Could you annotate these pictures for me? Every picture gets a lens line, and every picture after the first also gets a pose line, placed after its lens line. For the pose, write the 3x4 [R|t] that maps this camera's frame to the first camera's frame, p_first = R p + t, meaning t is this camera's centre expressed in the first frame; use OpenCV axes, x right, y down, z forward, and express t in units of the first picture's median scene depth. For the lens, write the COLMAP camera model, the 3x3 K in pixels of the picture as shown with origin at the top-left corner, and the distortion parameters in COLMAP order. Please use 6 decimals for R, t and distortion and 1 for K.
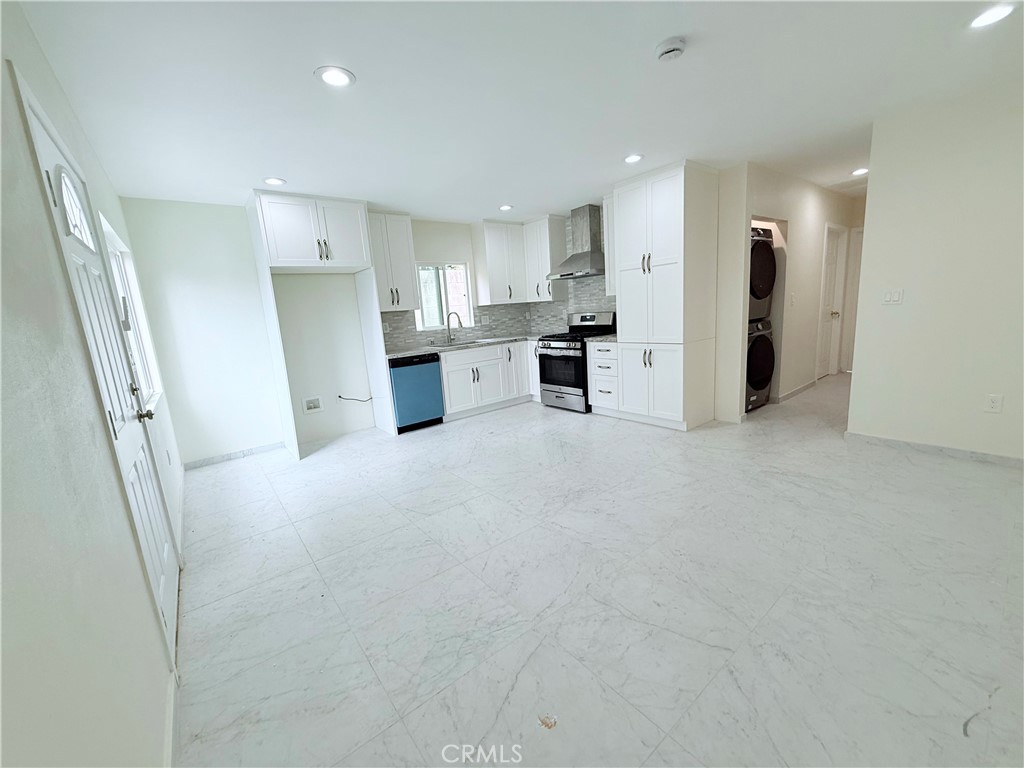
lens RADIAL K [[409.4, 0, 512.0], [0, 409.4, 384.0], [0, 0, 1]] dist [0.000021, -0.000020]
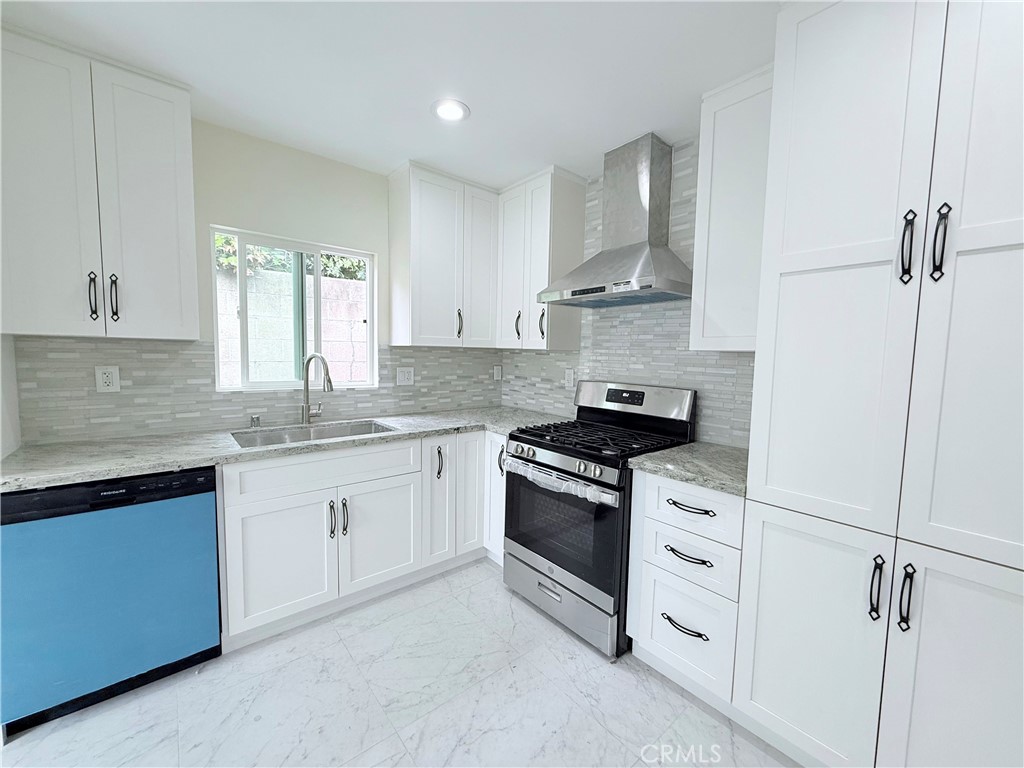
lens RADIAL K [[409.4, 0, 512.0], [0, 409.4, 384.0], [0, 0, 1]] dist [0.000021, -0.000020]
pose [[0.995452, 0.088605, 0.034981, 0.048139], [-0.084294, 0.990373, -0.109796, -0.114182], [-0.044373, 0.106348, 0.993338, 0.563255]]
